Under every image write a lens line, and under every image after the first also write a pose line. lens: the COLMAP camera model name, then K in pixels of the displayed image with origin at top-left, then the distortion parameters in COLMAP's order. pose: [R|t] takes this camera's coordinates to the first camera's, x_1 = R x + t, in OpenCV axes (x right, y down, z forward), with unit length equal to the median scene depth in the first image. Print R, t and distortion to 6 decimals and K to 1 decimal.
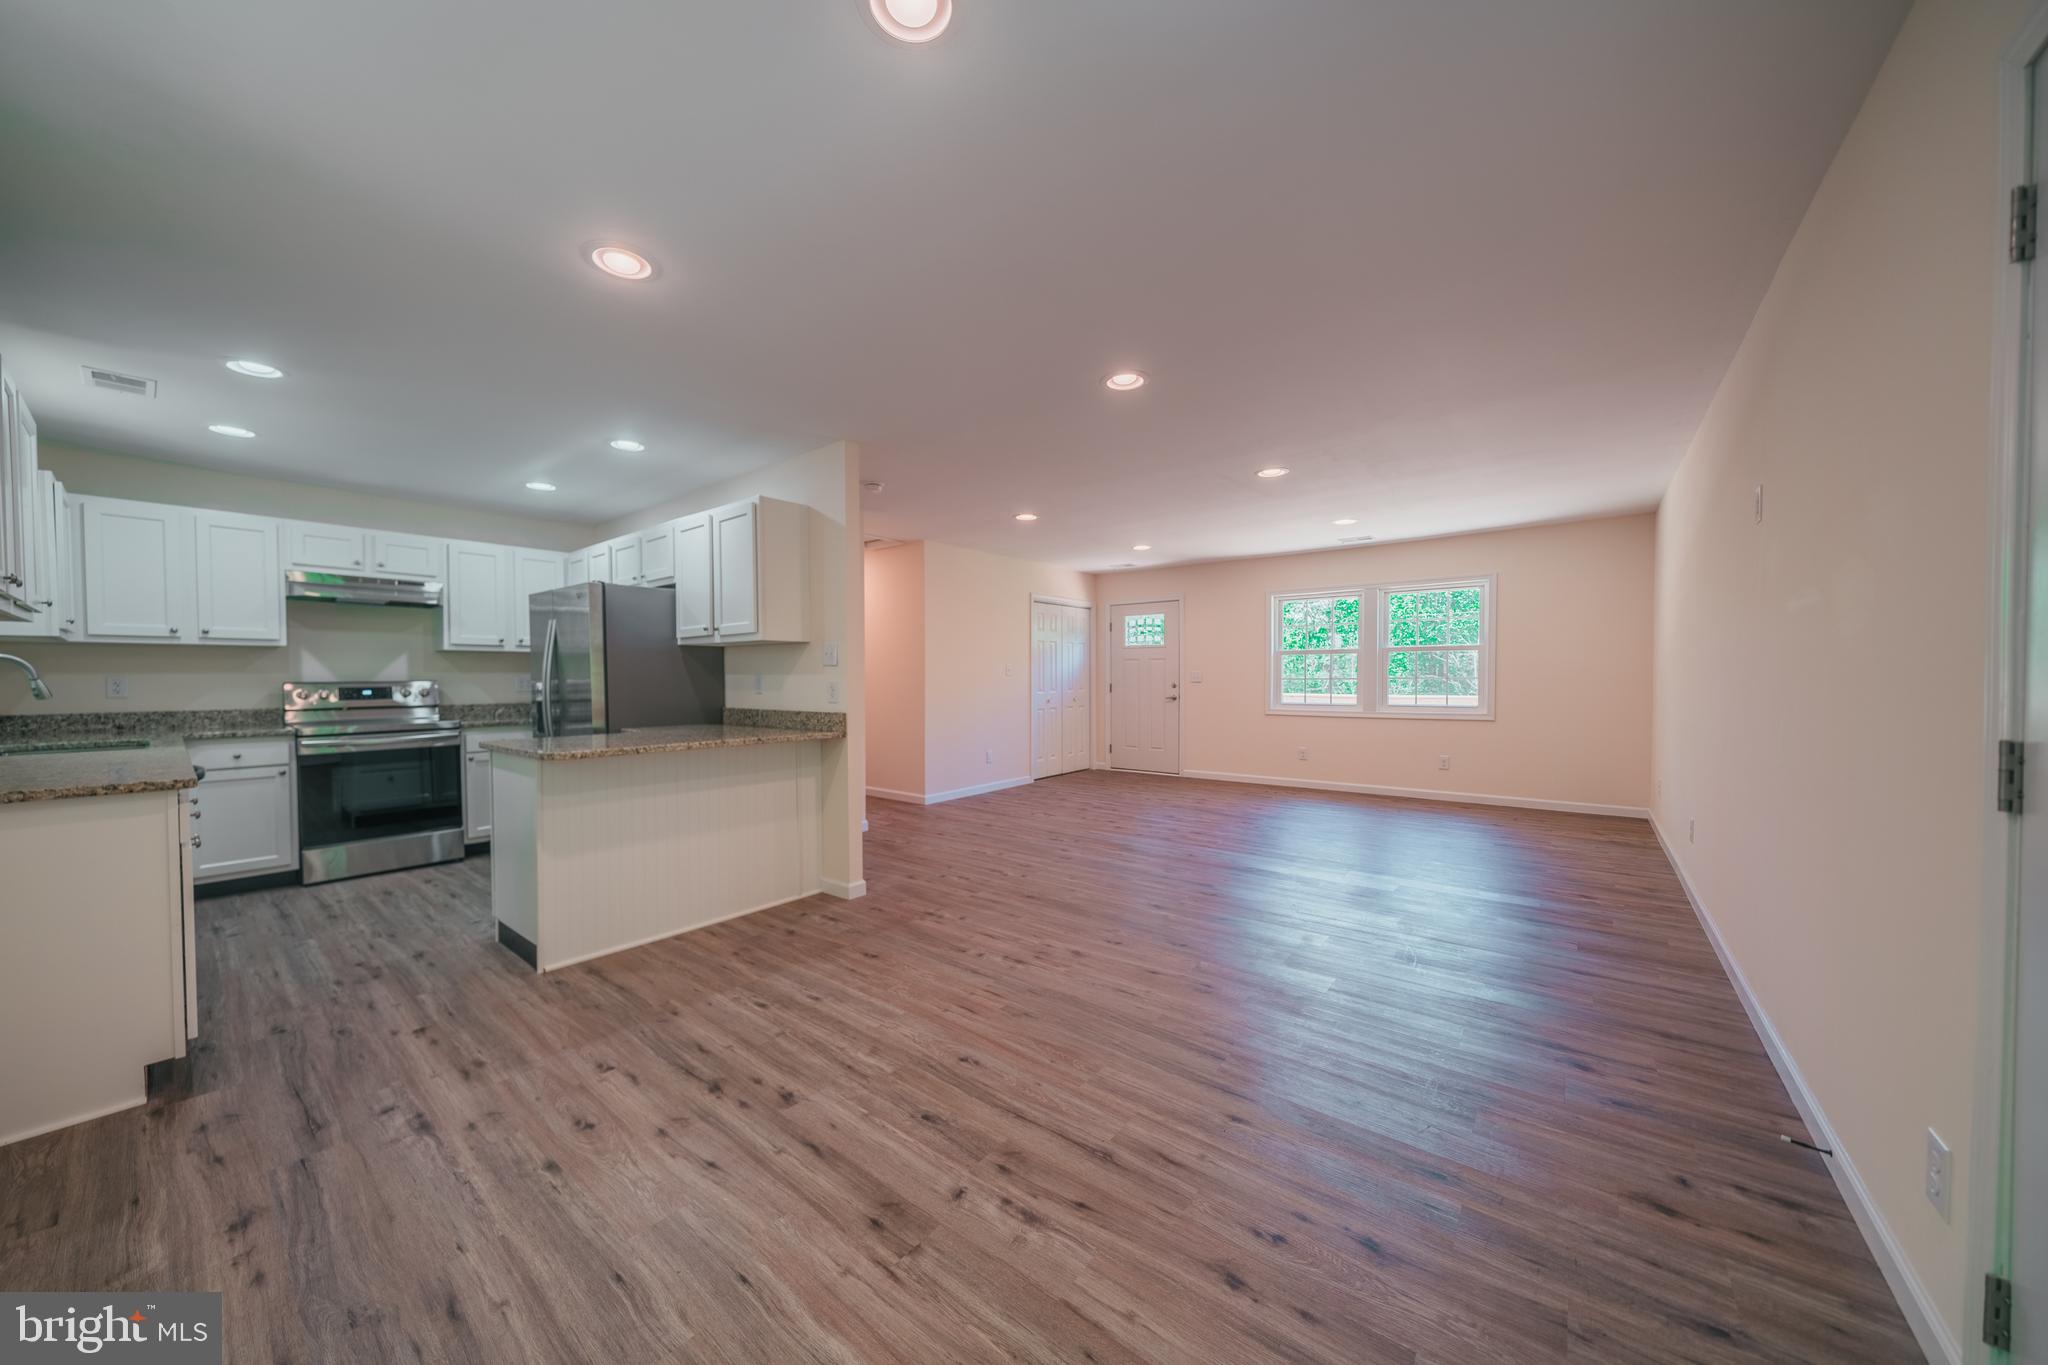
lens RADIAL K [[701.1, 0, 1024.0], [0, 701.1, 682.5], [0, 0, 1]] dist [-0.000239, 0.000002]
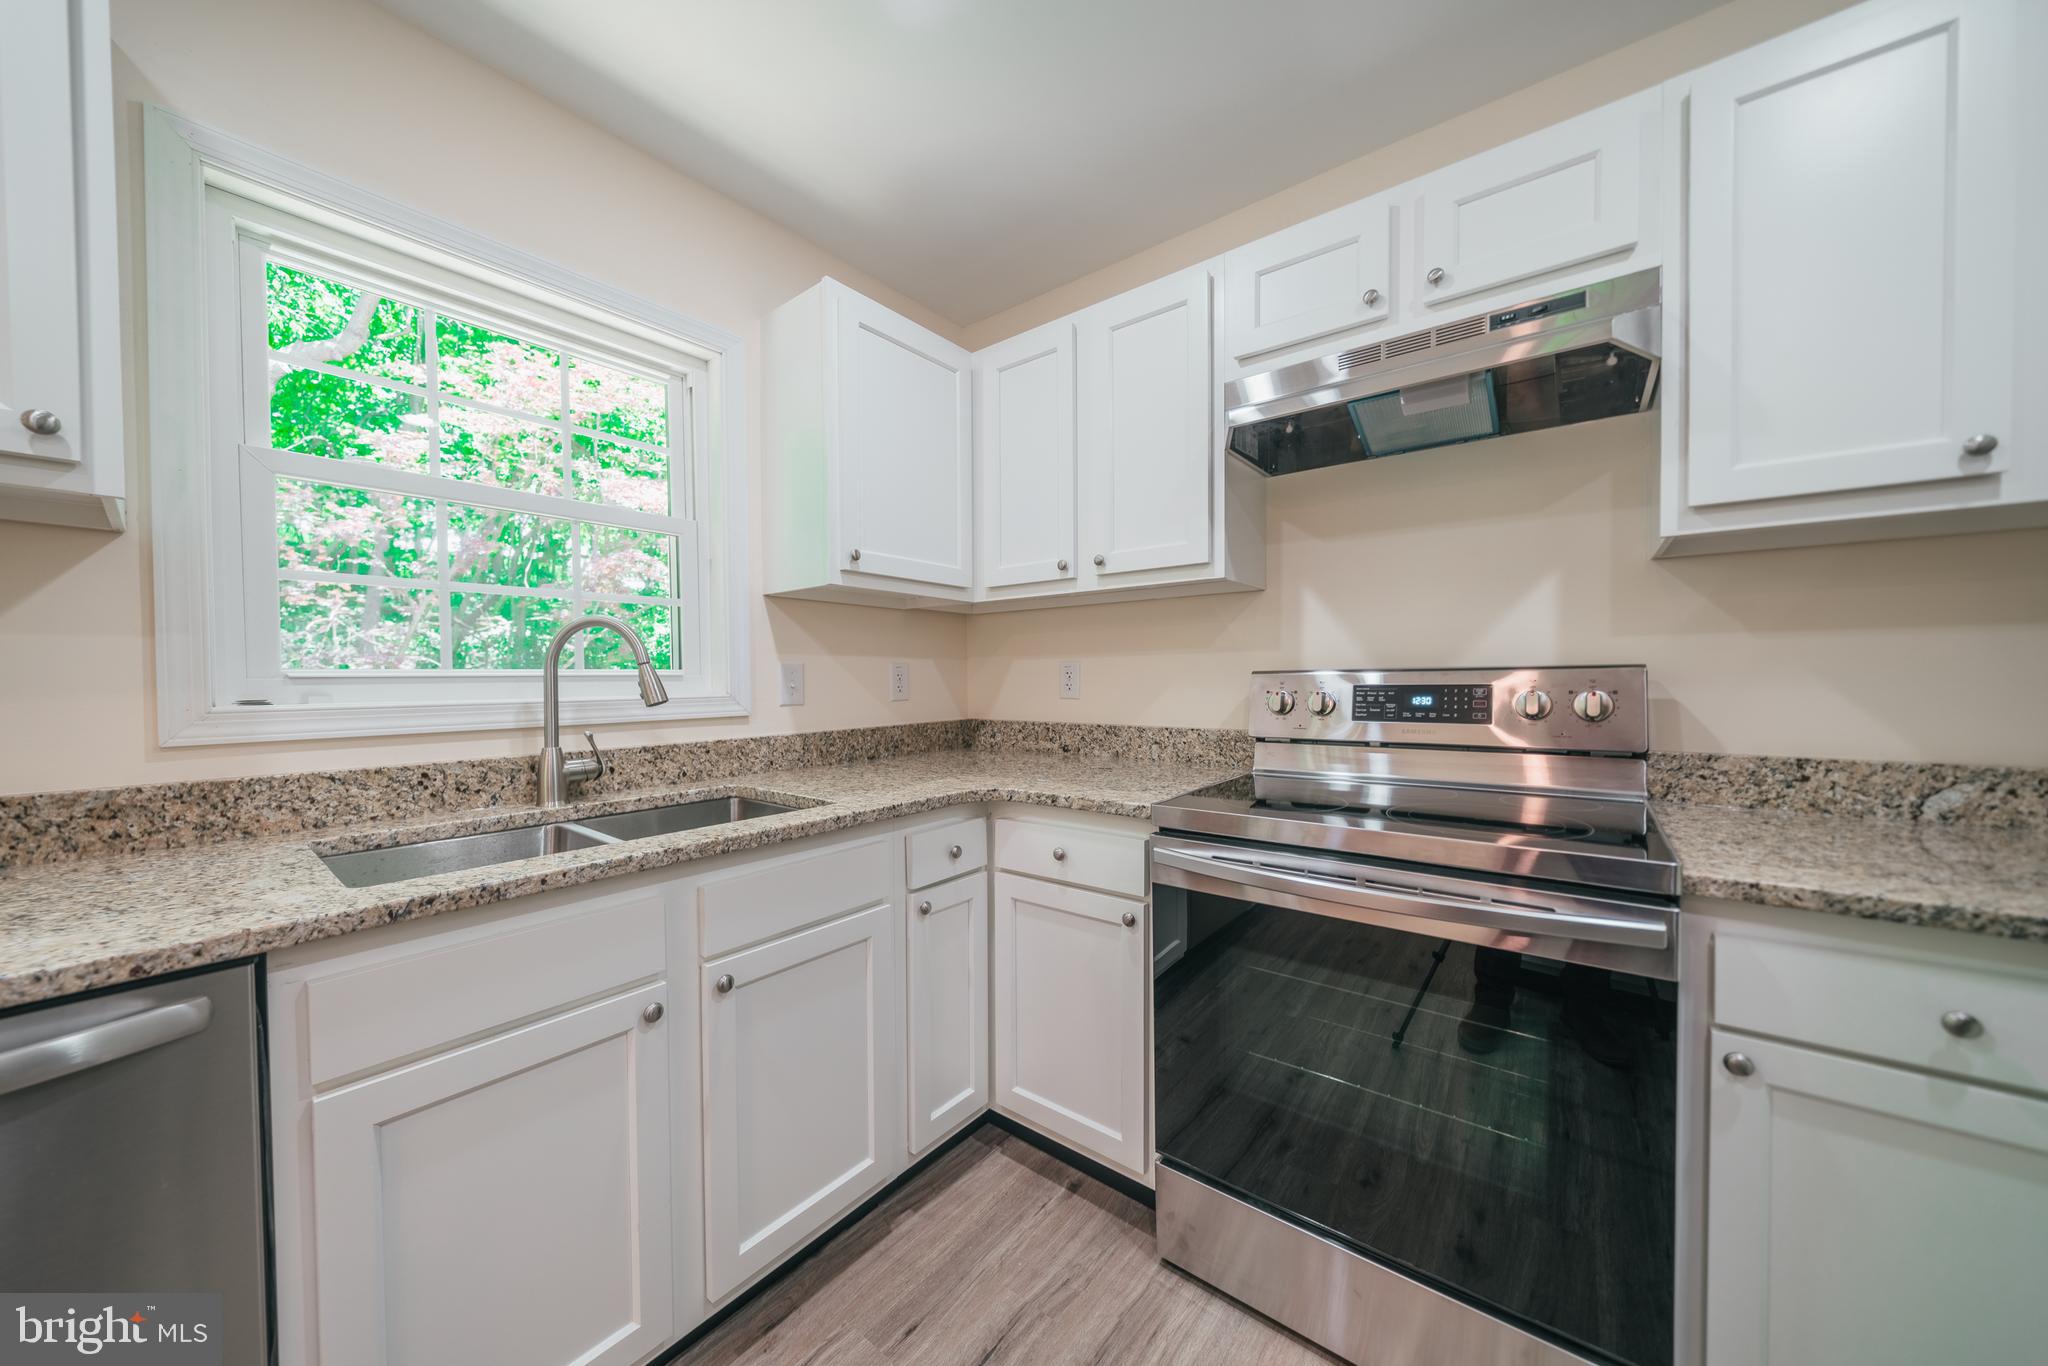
lens RADIAL K [[677.8, 0, 1024.0], [0, 677.8, 683.0], [0, 0, 1]] dist [-0.000602, -0.000053]
pose [[-0.017491, 0.012757, -0.999766, -0.700441], [-0.001798, 0.999917, 0.012791, 0.002278], [0.999845, 0.002021, -0.017467, 0.939891]]
